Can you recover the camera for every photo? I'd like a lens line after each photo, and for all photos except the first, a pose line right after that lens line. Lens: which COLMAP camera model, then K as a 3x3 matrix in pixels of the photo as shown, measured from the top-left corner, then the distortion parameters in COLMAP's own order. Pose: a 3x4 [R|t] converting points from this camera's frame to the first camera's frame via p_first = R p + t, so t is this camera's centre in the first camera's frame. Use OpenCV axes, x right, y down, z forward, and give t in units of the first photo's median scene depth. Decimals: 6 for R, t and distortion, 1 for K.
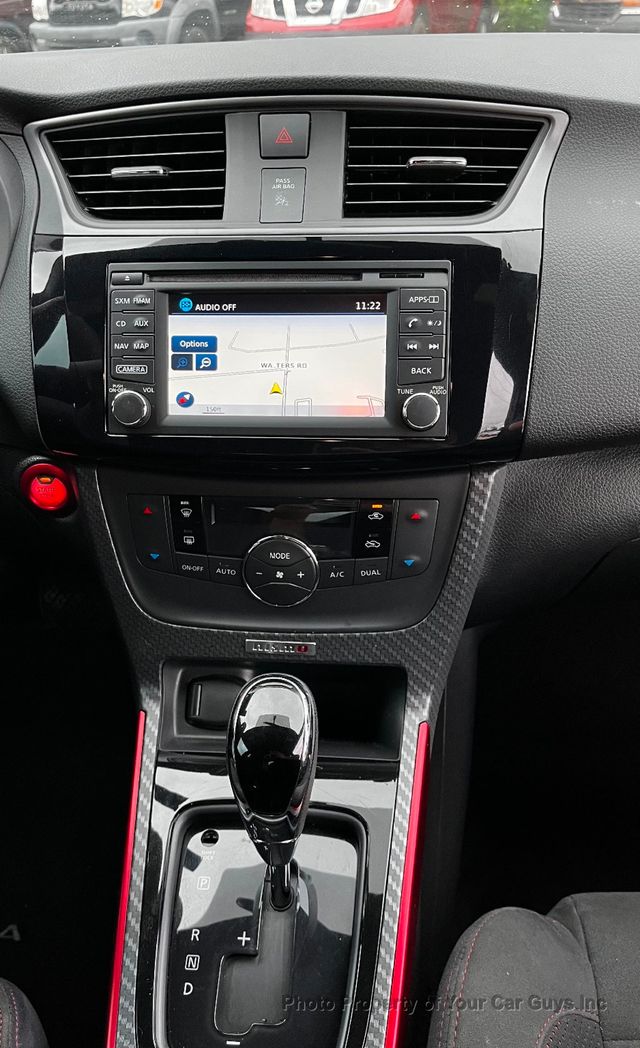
lens RADIAL K [[820.9, 0, 320.0], [0, 820.9, 524.0], [0, 0, 1]] dist [-0.001667, -0.006849]
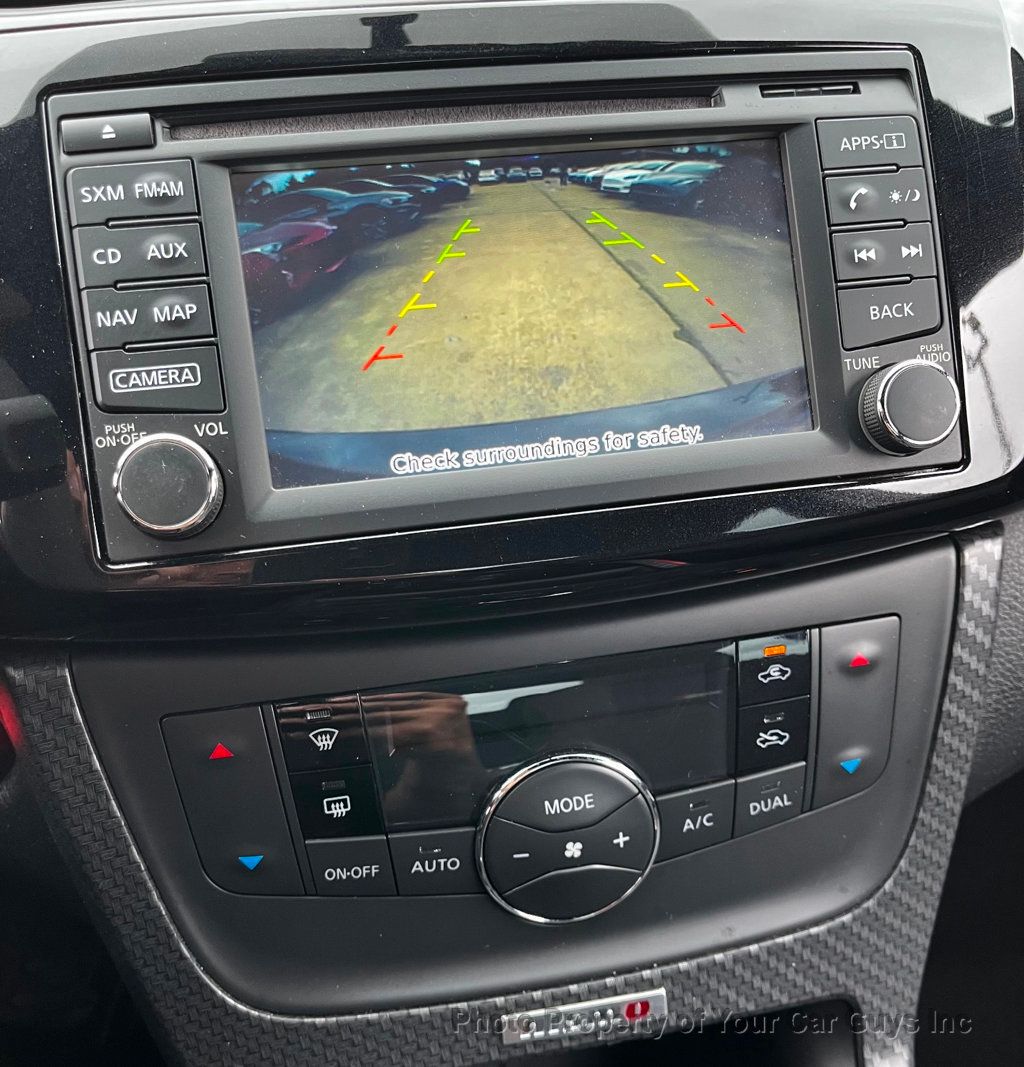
lens RADIAL K [[1067.9, 0, 512.8], [0, 1067.9, 606.5], [0, 0, 1]] dist [-0.012144, 0.014412]
pose [[0.962703, -0.141381, 0.230681, -0.195402], [0.153205, 0.987606, -0.034082, -0.047920], [-0.223003, 0.068153, 0.972432, 0.502909]]
